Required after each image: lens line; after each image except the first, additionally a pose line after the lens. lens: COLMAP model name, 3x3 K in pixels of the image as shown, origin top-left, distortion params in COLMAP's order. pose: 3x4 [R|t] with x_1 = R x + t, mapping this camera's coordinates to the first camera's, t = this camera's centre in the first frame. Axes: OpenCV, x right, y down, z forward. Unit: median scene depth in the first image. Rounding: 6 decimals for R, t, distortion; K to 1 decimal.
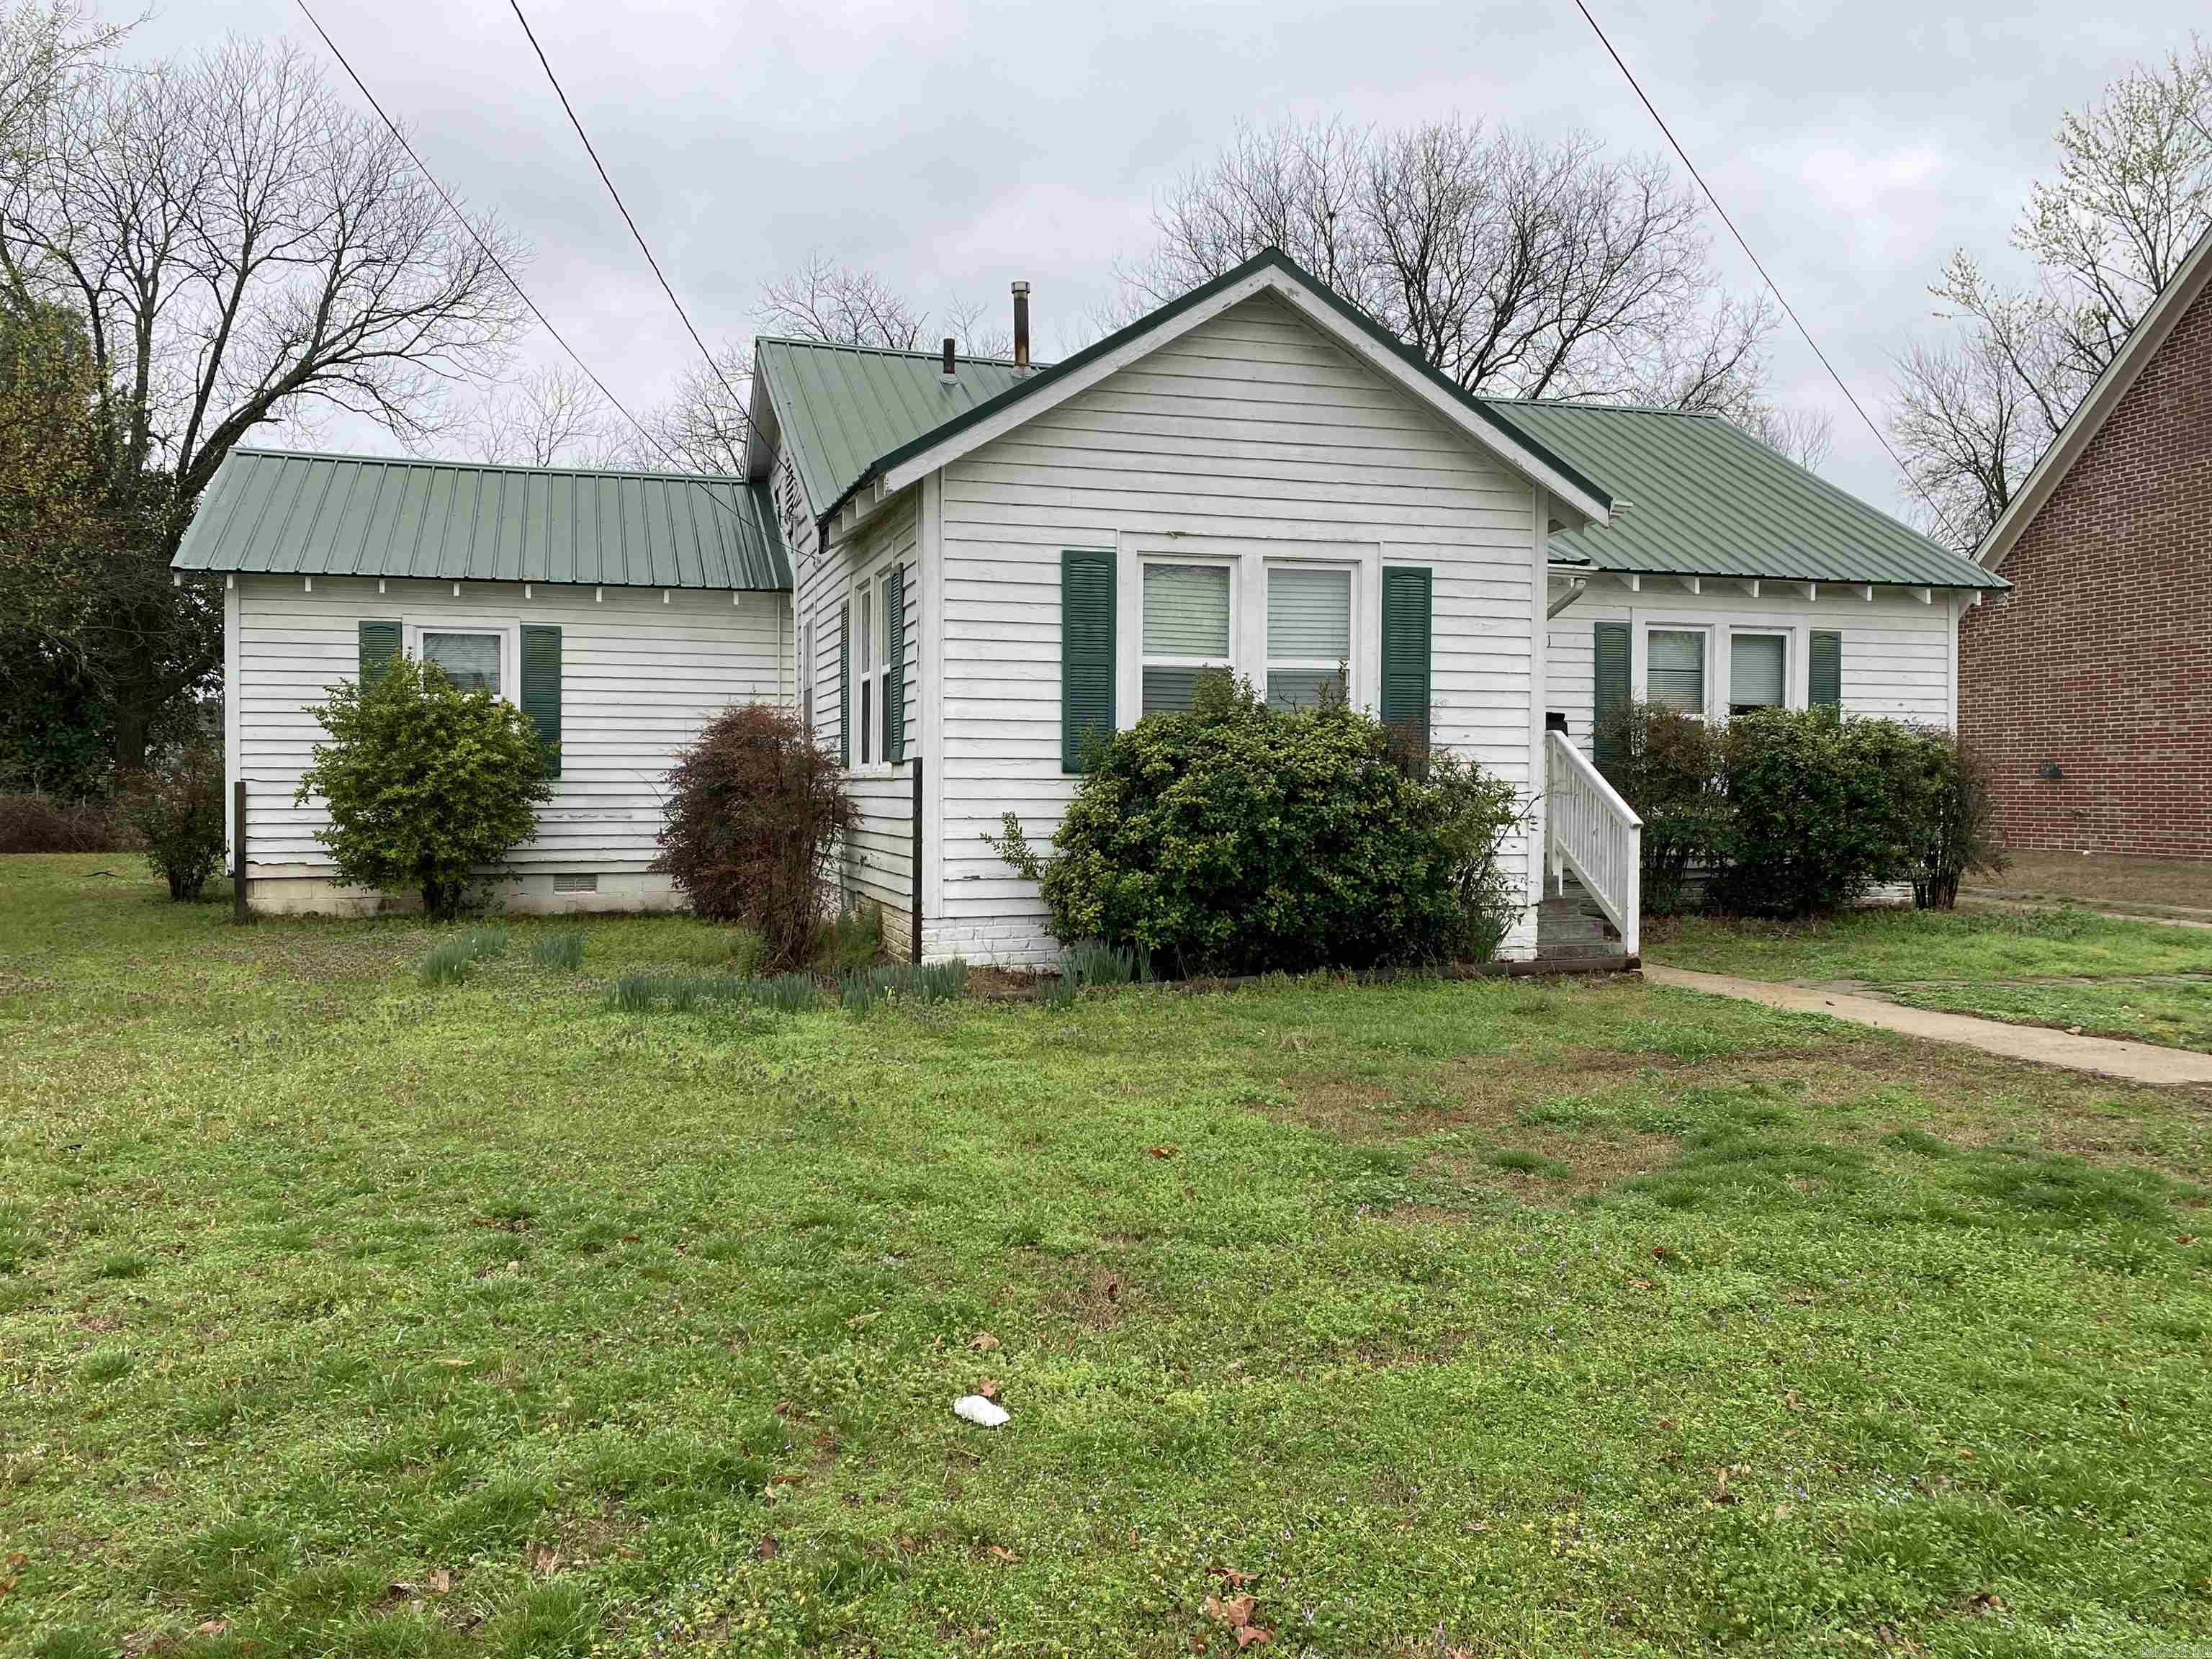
lens RADIAL K [[1695.0, 0, 1106.0], [0, 1695.0, 829.5], [0, 0, 1]] dist [0.138492, -0.273931]
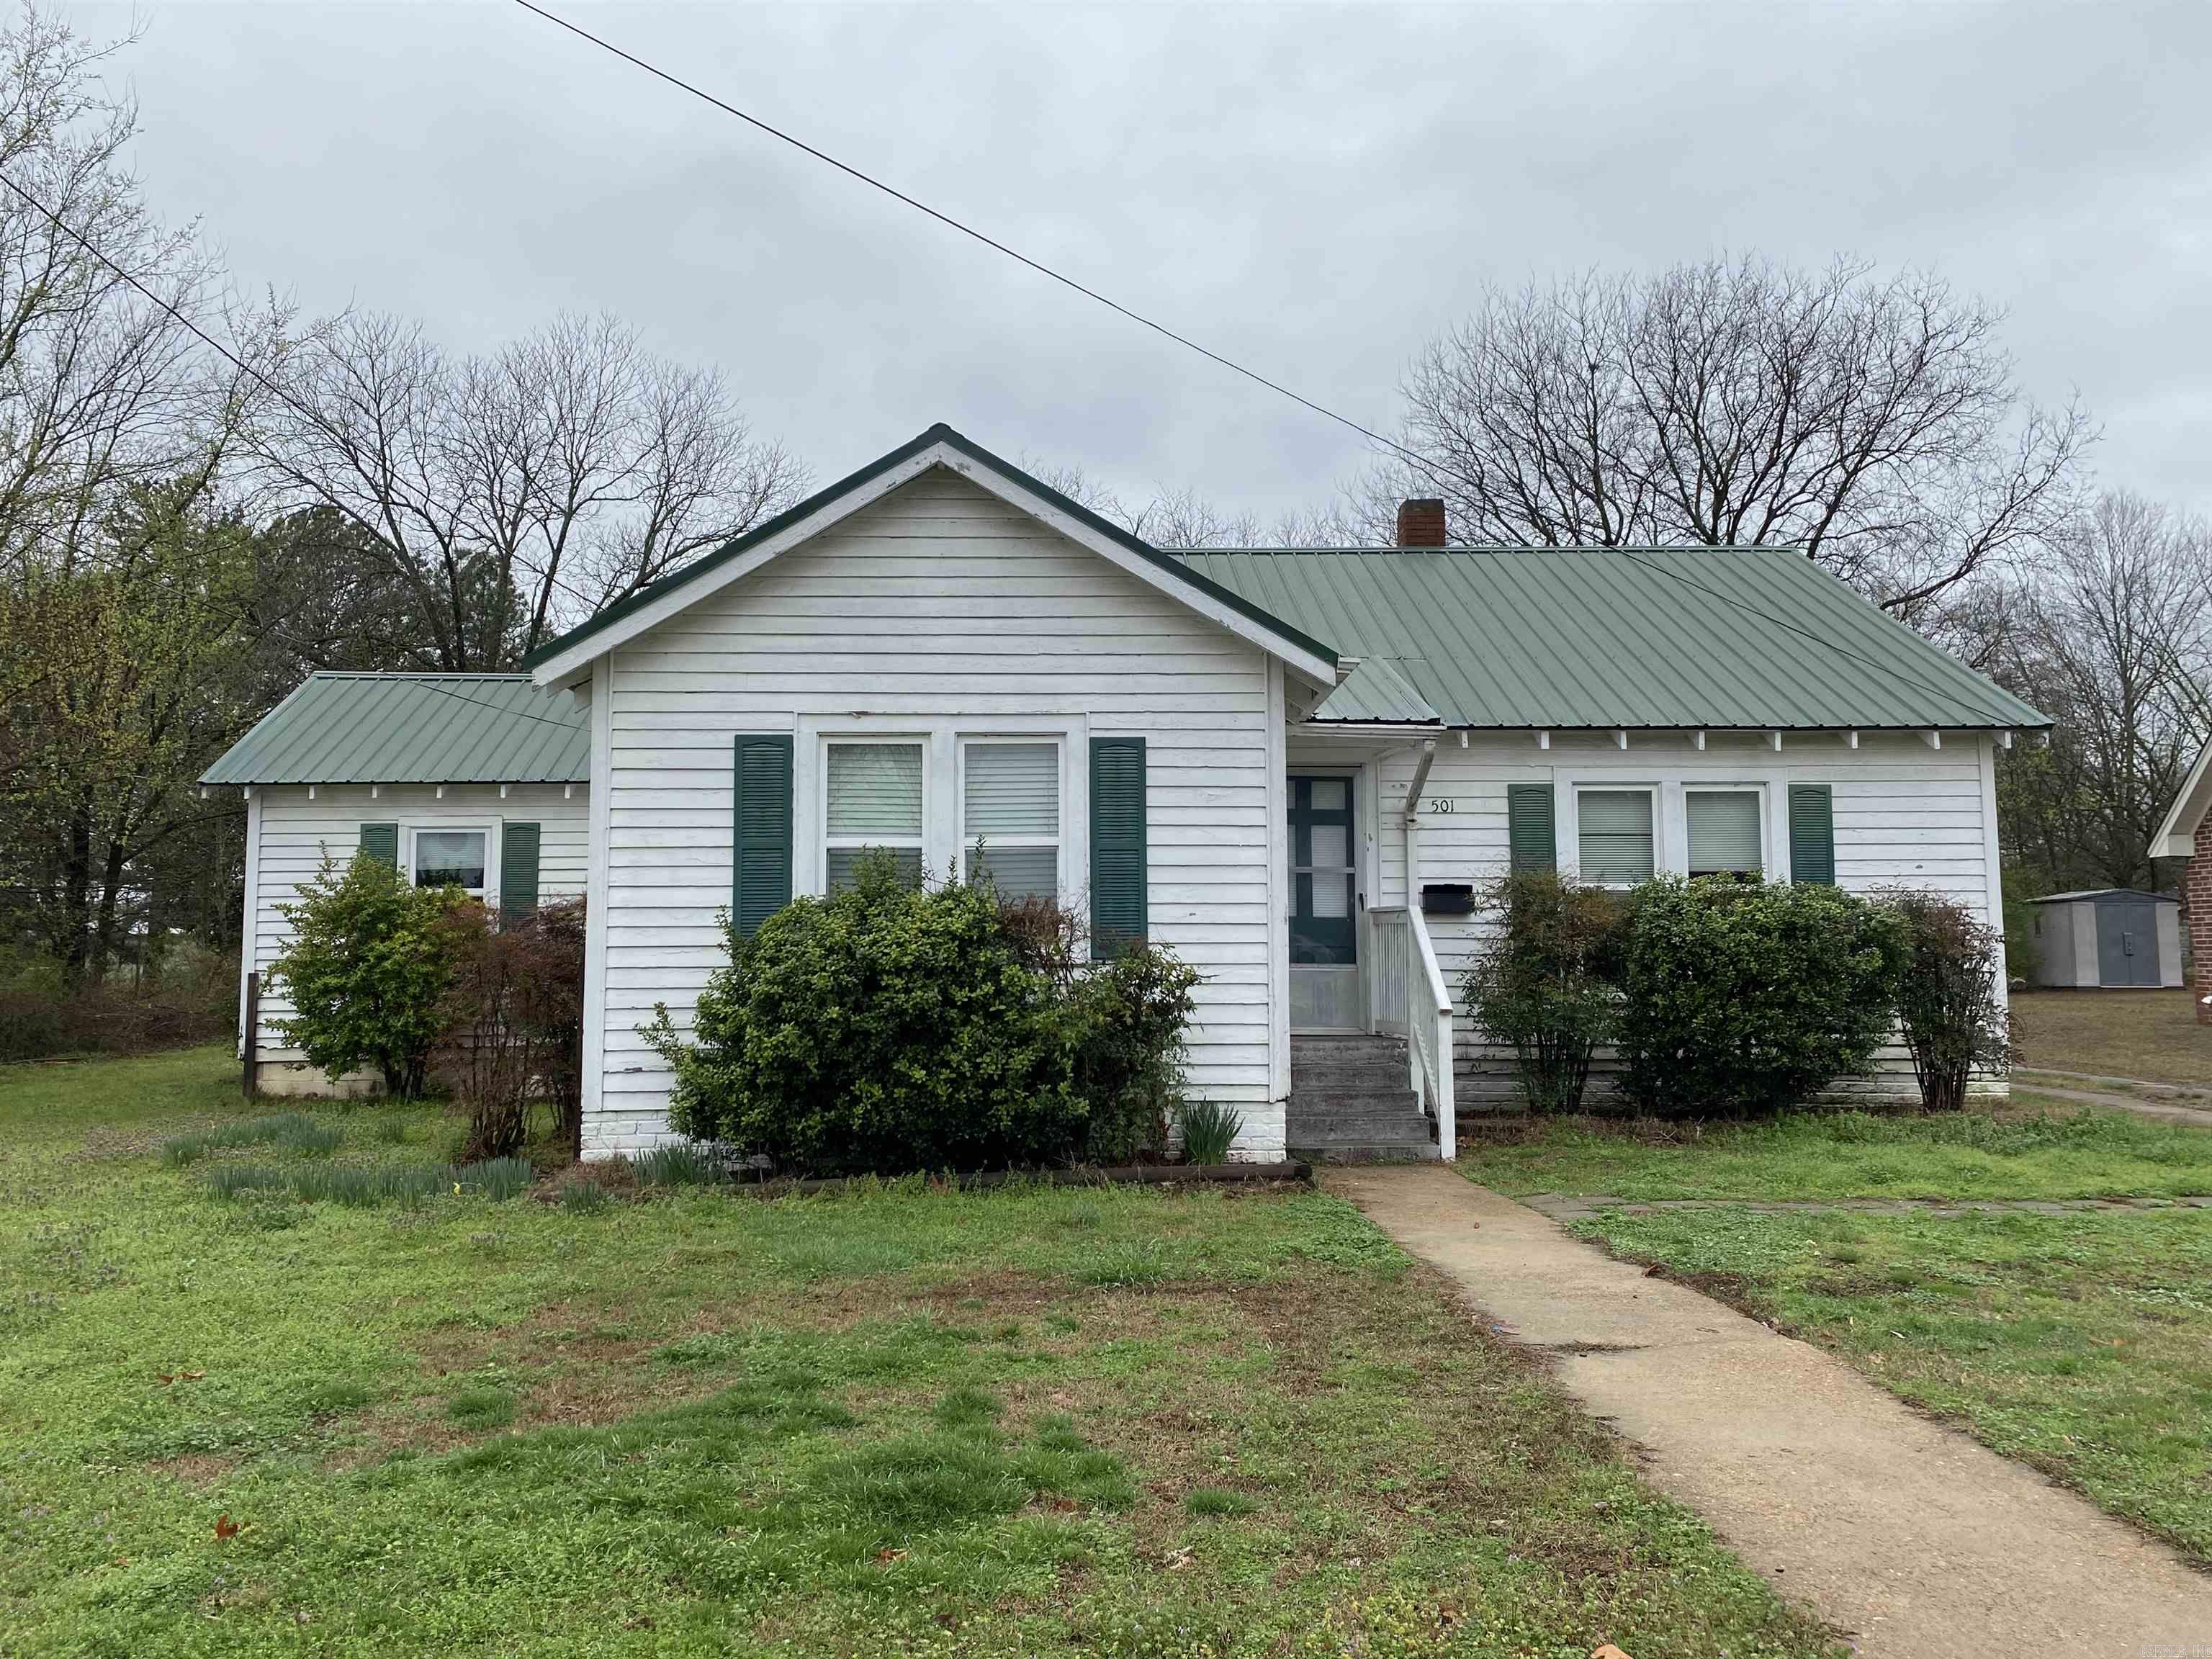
lens RADIAL K [[1677.9, 0, 1176.5], [0, 1677.9, 822.8], [0, 0, 1]] dist [0.171438, -0.265669]
pose [[0.963955, -0.029705, -0.264401, 0.451281], [0.002112, 0.994571, -0.104040, -0.009212], [0.266057, 0.099731, 0.958784, 0.117592]]
